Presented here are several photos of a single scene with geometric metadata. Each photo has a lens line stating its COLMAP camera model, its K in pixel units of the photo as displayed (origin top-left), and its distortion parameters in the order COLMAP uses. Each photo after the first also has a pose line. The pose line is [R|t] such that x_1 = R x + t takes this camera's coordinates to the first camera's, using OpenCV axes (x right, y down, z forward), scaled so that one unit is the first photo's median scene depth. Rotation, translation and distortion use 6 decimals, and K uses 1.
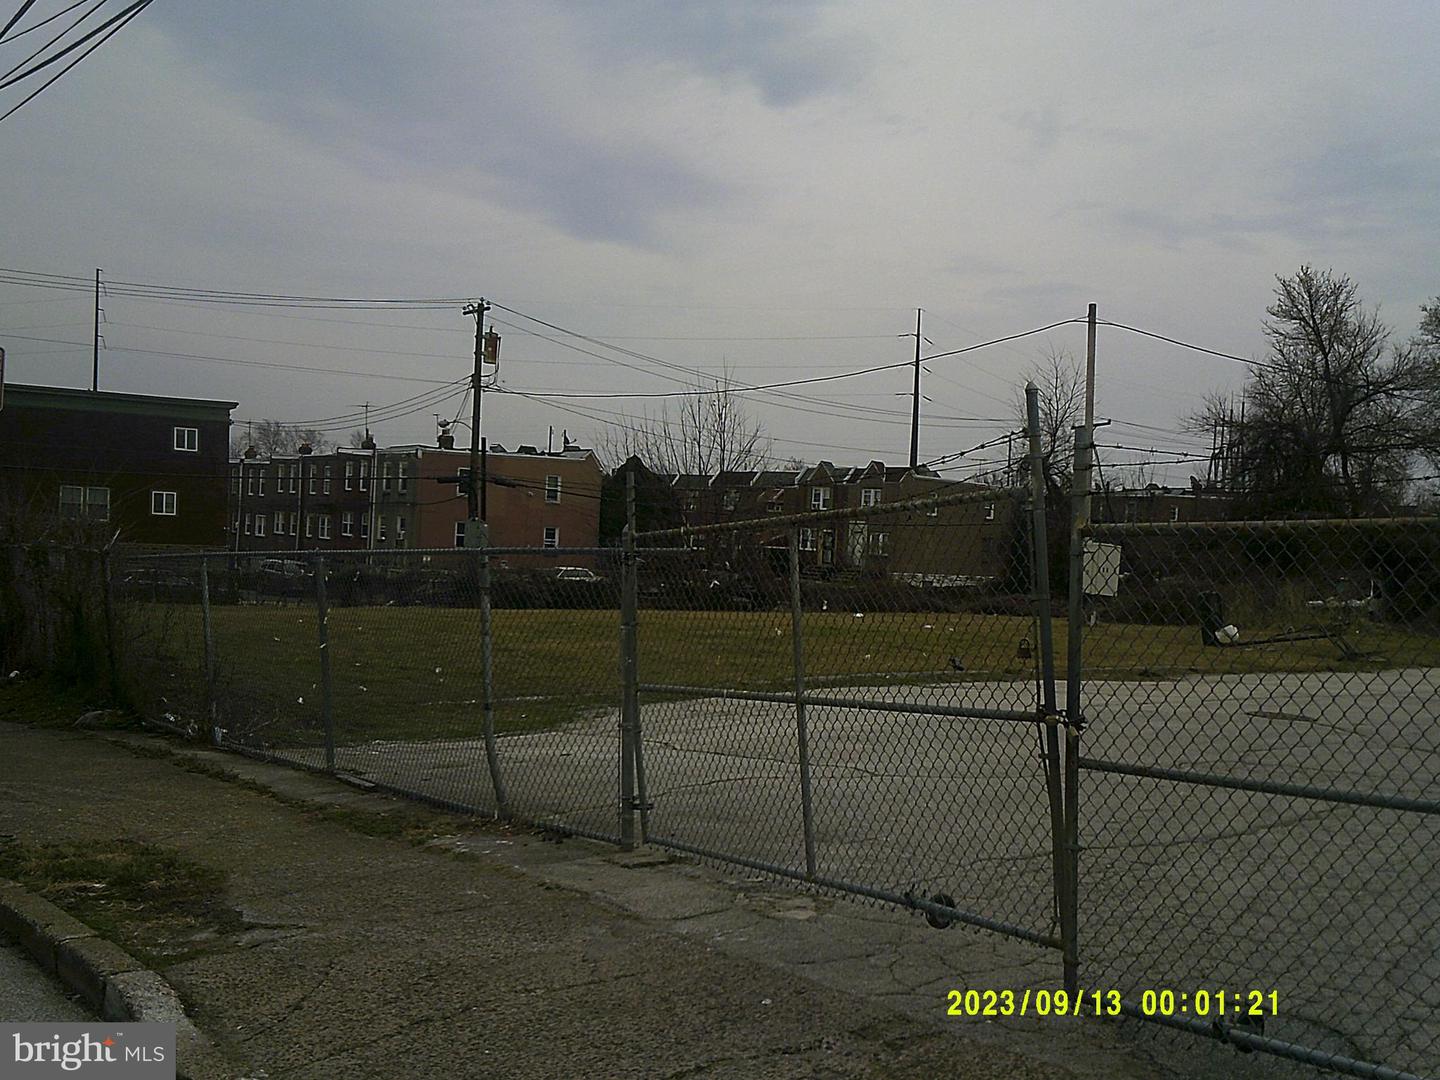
lens RADIAL K [[1587.9, 0, 693.0], [0, 1587.9, 538.9], [0, 0, 1]] dist [0.105761, -0.154952]
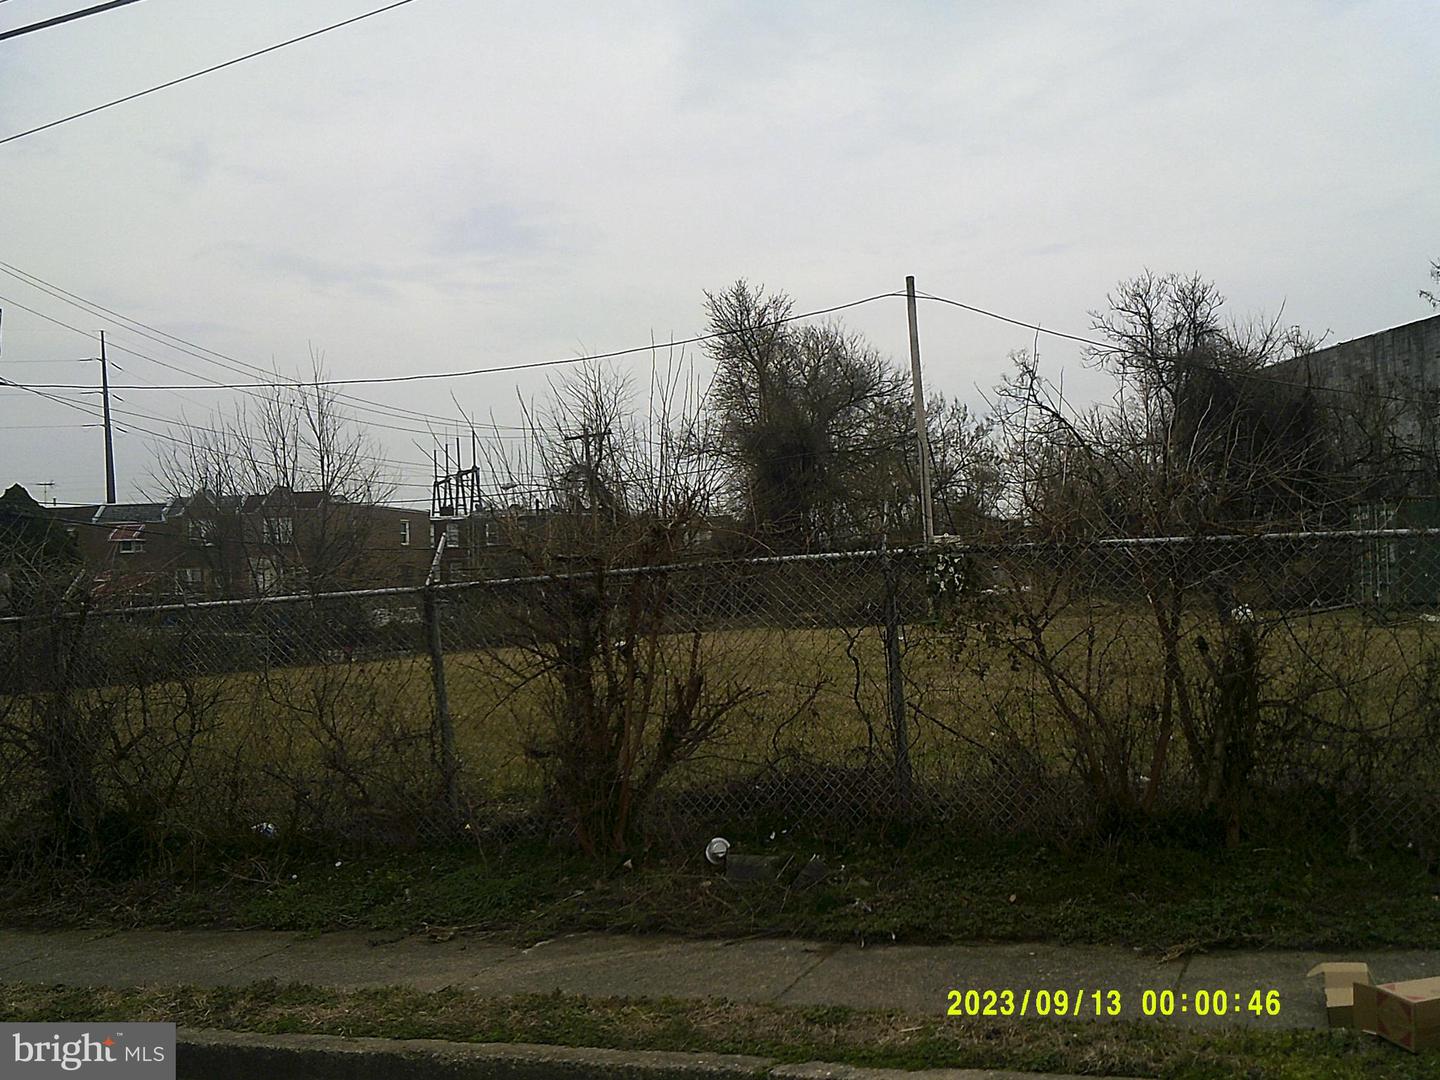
lens RADIAL K [[1478.9, 0, 750.7], [0, 1478.9, 543.5], [0, 0, 1]] dist [0.170407, -0.420422]
pose [[0.819028, -0.056140, 0.571000, -0.172203], [0.067339, 0.997729, 0.001505, -0.000267], [-0.569788, 0.037218, 0.820949, 0.186718]]
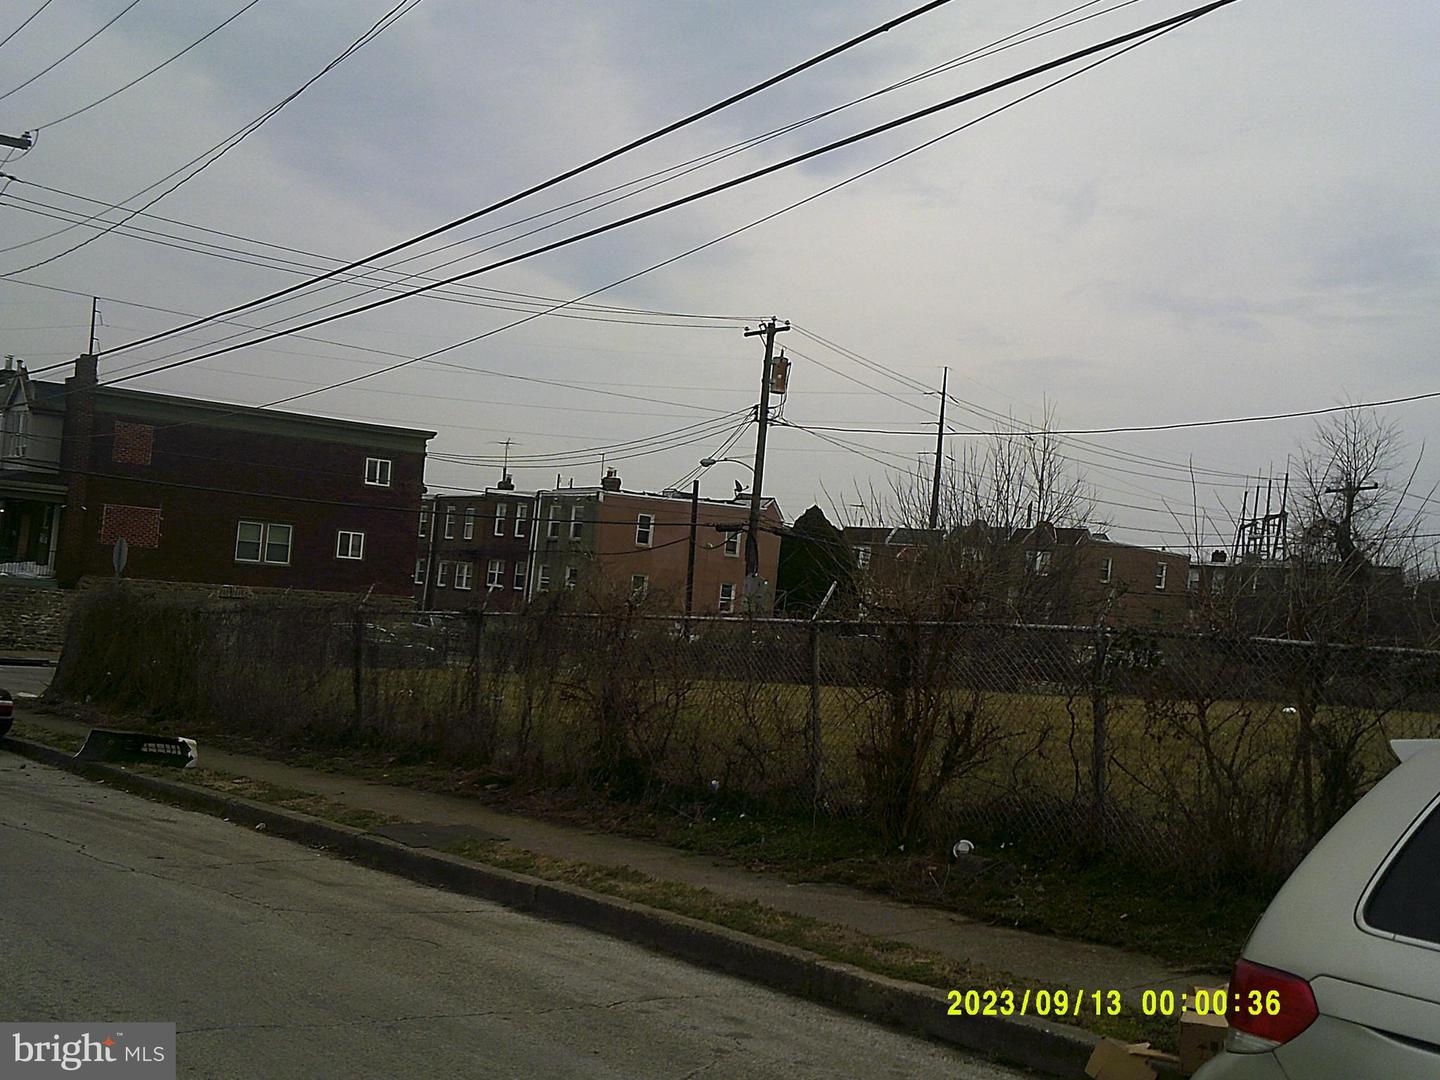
lens RADIAL K [[1573.5, 0, 739.8], [0, 1573.5, 490.2], [0, 0, 1]] dist [0.062940, -0.211192]
pose [[0.998099, 0.030702, 0.053445, -0.136266], [-0.027150, 0.997453, -0.065961, -0.001365], [-0.055334, 0.064385, 0.996390, 0.115648]]
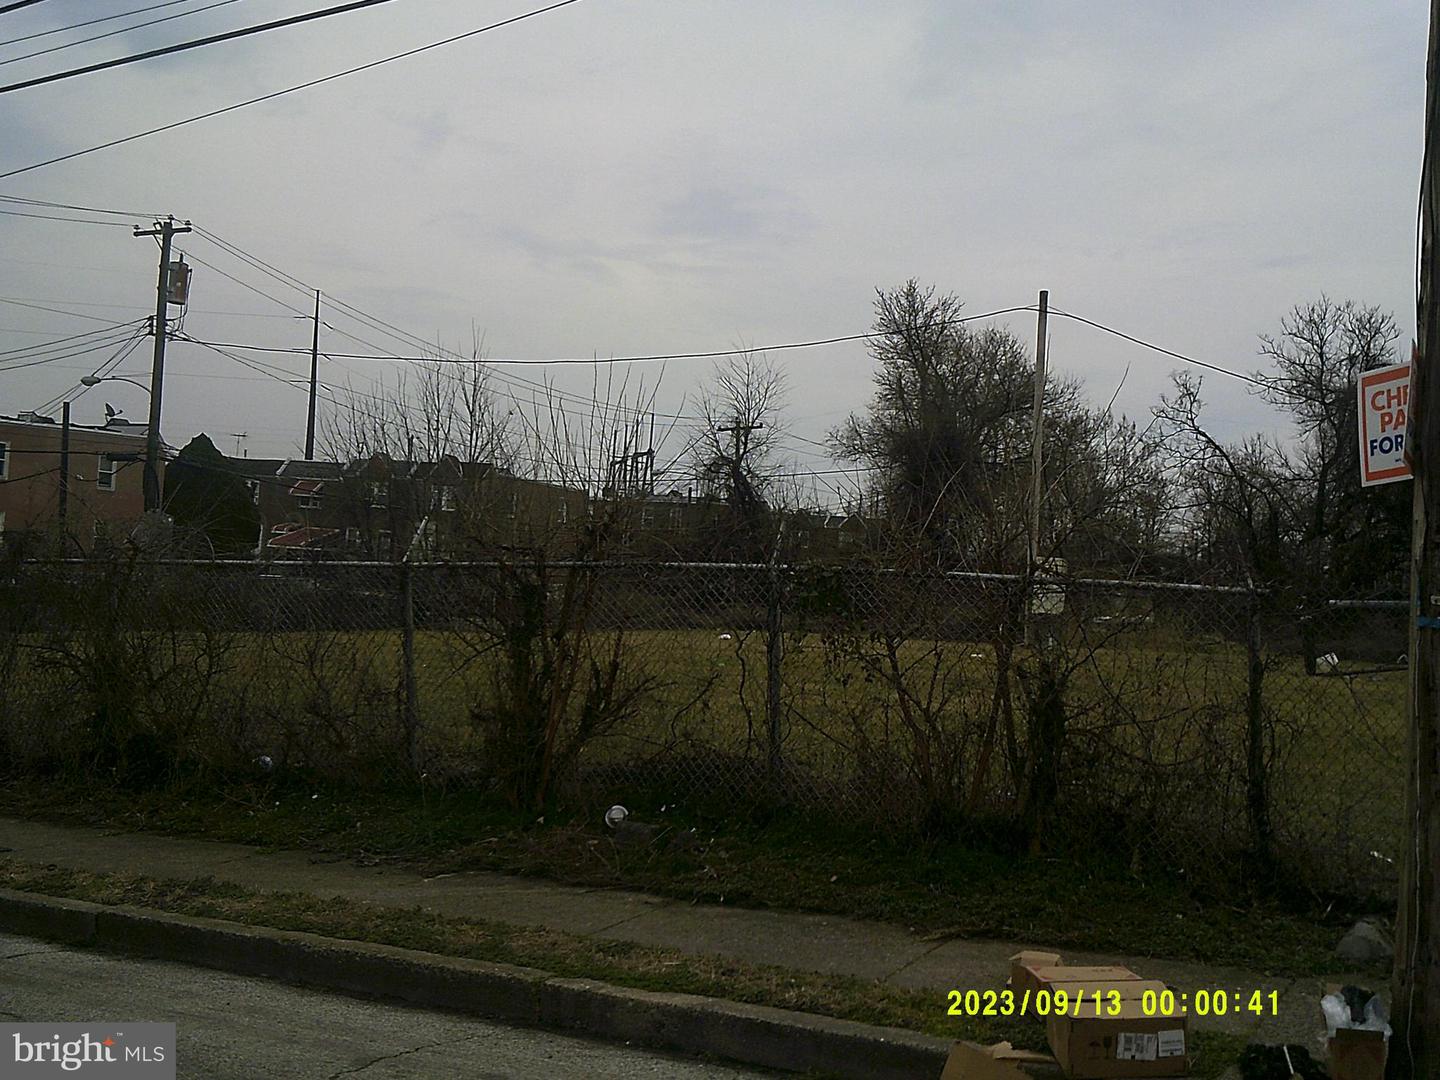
lens RADIAL K [[1527.3, 0, 752.3], [0, 1527.3, 603.7], [0, 0, 1]] dist [0.163763, -0.465037]
pose [[0.887958, -0.004524, 0.459903, -0.159188], [-0.015173, 0.999119, 0.039122, -0.000733], [-0.459675, -0.041717, 0.887107, 0.154782]]
